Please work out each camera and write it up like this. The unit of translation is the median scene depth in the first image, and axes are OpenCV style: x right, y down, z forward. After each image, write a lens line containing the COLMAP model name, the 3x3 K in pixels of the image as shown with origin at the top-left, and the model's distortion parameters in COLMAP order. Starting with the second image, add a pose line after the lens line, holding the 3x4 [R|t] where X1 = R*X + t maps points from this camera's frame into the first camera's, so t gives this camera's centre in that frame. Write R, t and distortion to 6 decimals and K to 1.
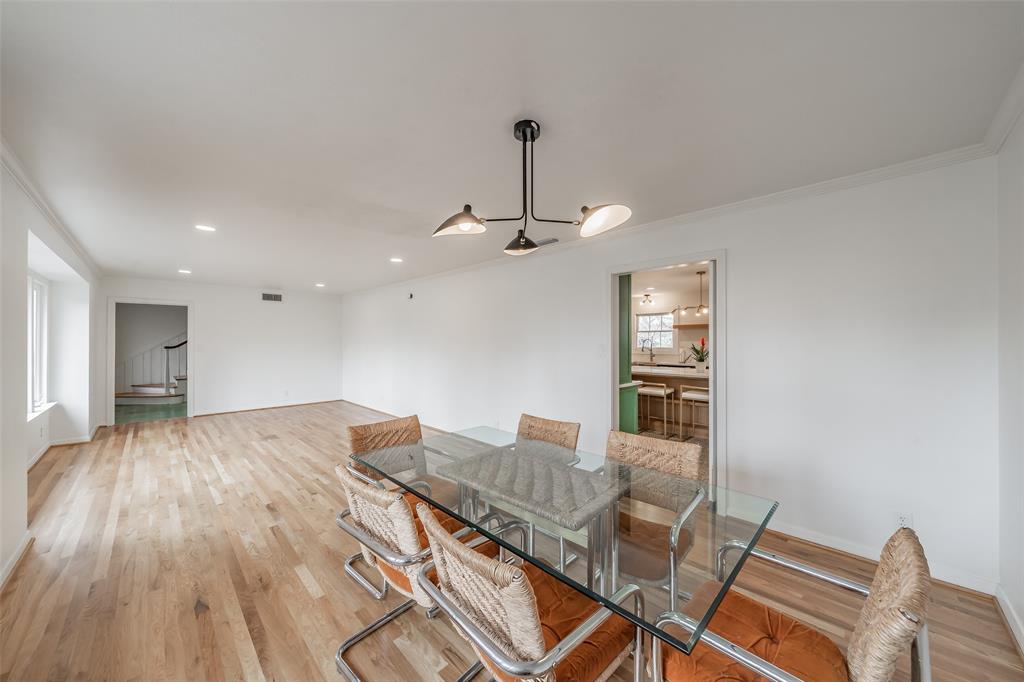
lens RADIAL K [[361.5, 0, 514.8], [0, 361.5, 339.6], [0, 0, 1]] dist [-0.000815, -0.000113]
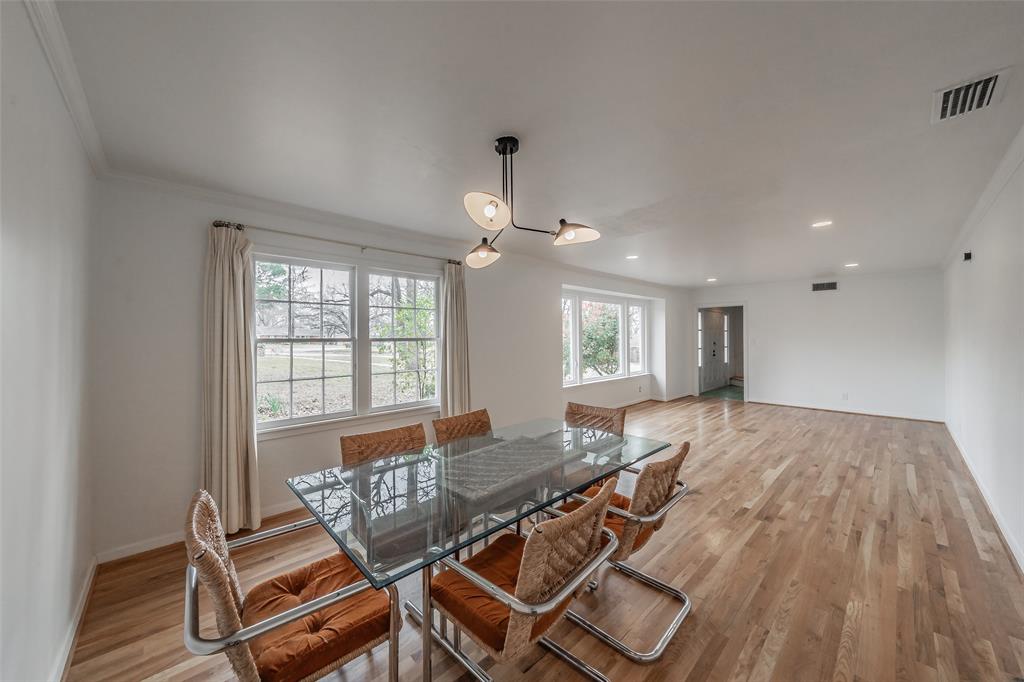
lens RADIAL K [[363.0, 0, 497.4], [0, 363.0, 335.1], [0, 0, 1]] dist [0.001647, -0.000983]
pose [[-0.035712, -0.003227, -0.999357, 0.289857], [0.009402, 0.999949, -0.003565, -0.000845], [0.999318, -0.009523, -0.035680, 0.254052]]
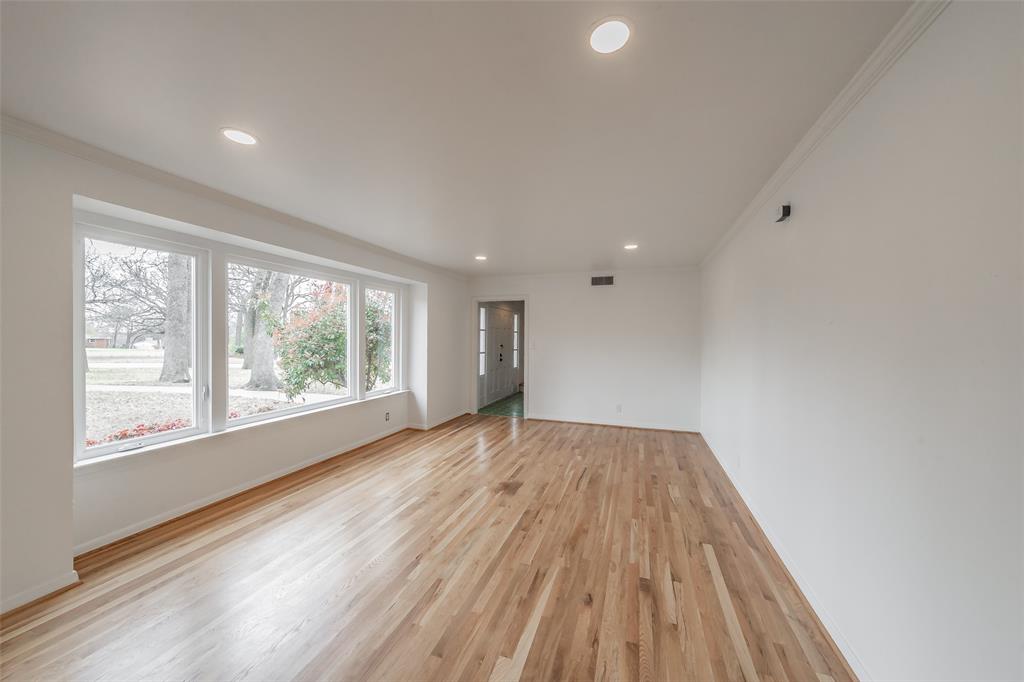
lens RADIAL K [[363.0, 0, 505.1], [0, 363.0, 338.6], [0, 0, 1]] dist [0.001647, -0.000983]
pose [[0.428929, 0.006951, -0.903312, -0.077296], [-0.003361, 0.999976, 0.006099, 0.001643], [0.903332, 0.000420, 0.428942, 0.554964]]
